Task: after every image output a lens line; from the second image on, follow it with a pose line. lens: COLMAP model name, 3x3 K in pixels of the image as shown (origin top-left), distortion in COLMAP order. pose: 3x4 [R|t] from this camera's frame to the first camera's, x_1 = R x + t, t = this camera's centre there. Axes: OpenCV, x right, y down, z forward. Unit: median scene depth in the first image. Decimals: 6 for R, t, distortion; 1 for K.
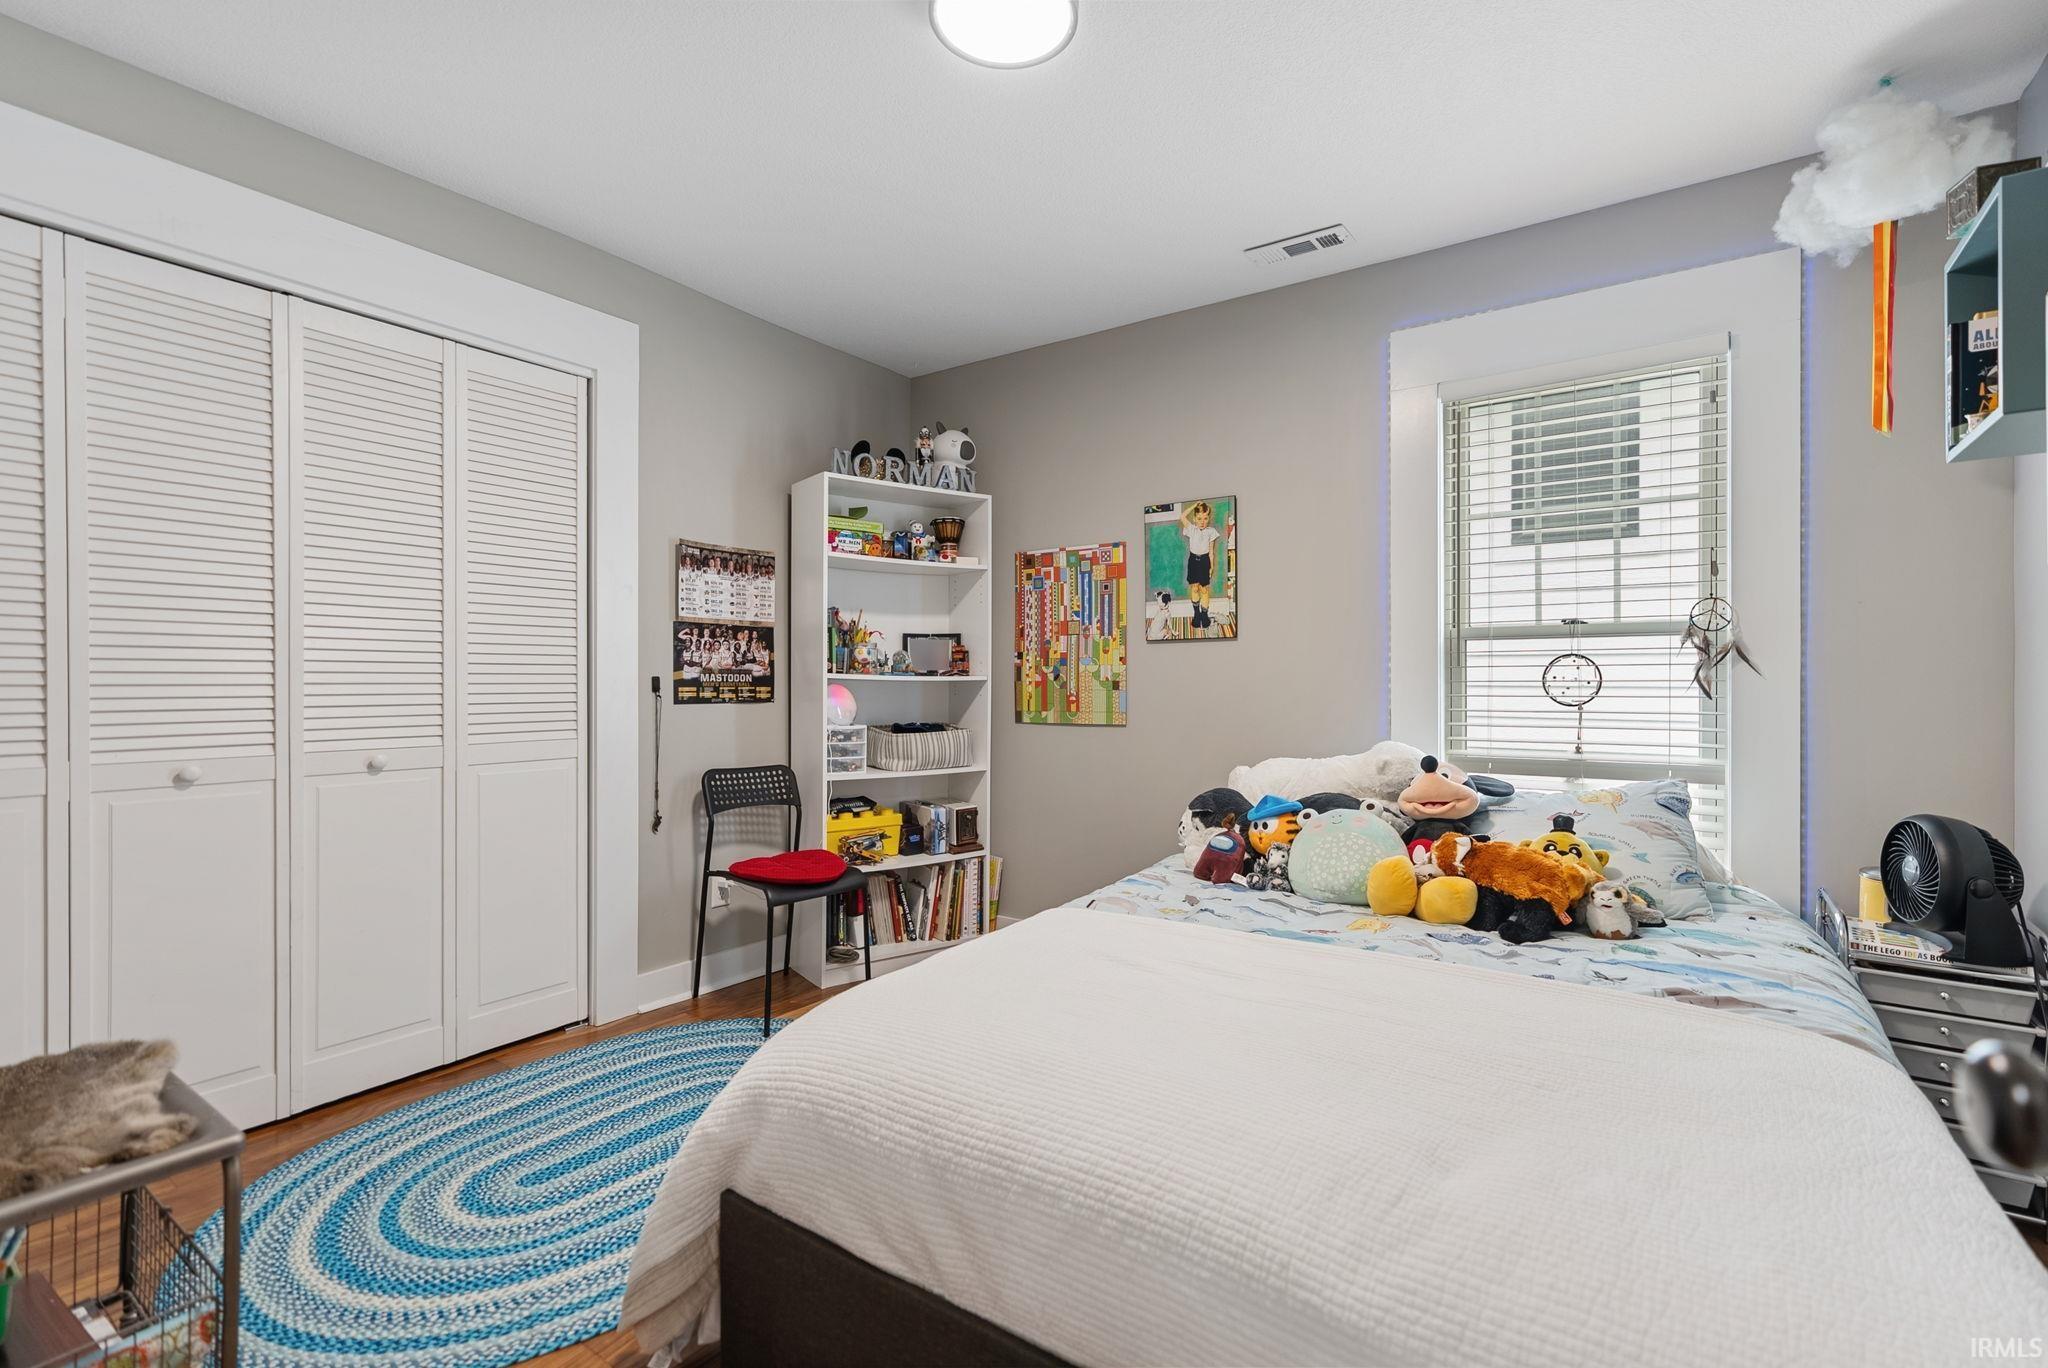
lens RADIAL K [[935.8, 0, 1025.1], [0, 935.8, 680.2], [0, 0, 1]] dist [-0.001375, 0.000274]
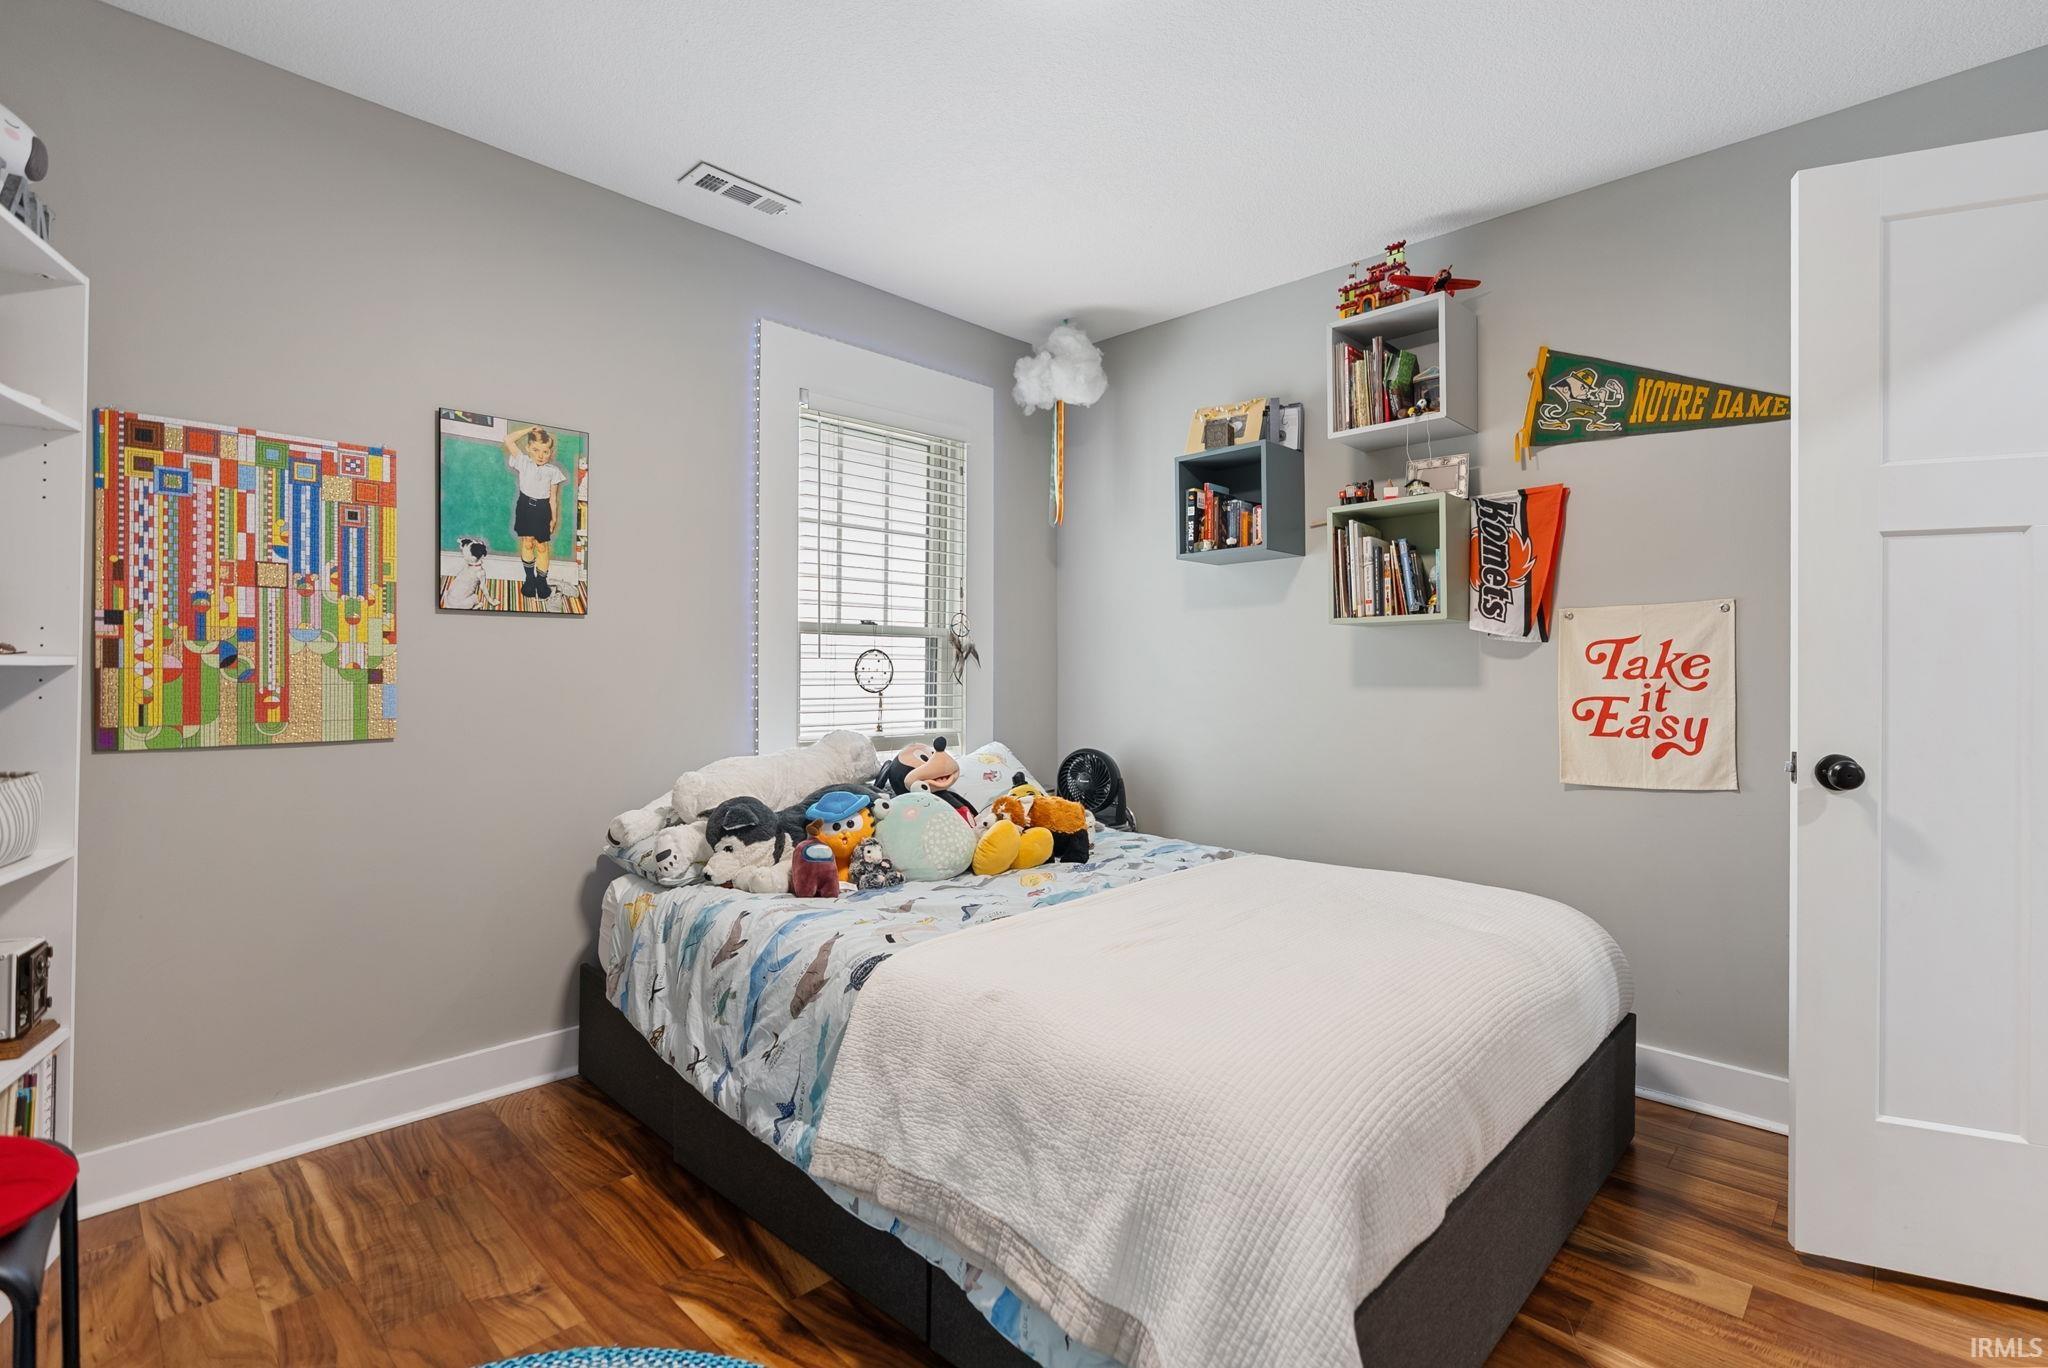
lens RADIAL K [[935.8, 0, 1023.8], [0, 935.8, 679.6], [0, 0, 1]] dist [-0.001375, 0.000274]
pose [[0.156516, -0.004577, 0.987665, -0.447396], [-0.003208, 0.999982, 0.005143, 0.003107], [-0.987670, -0.003973, 0.156498, 0.469720]]
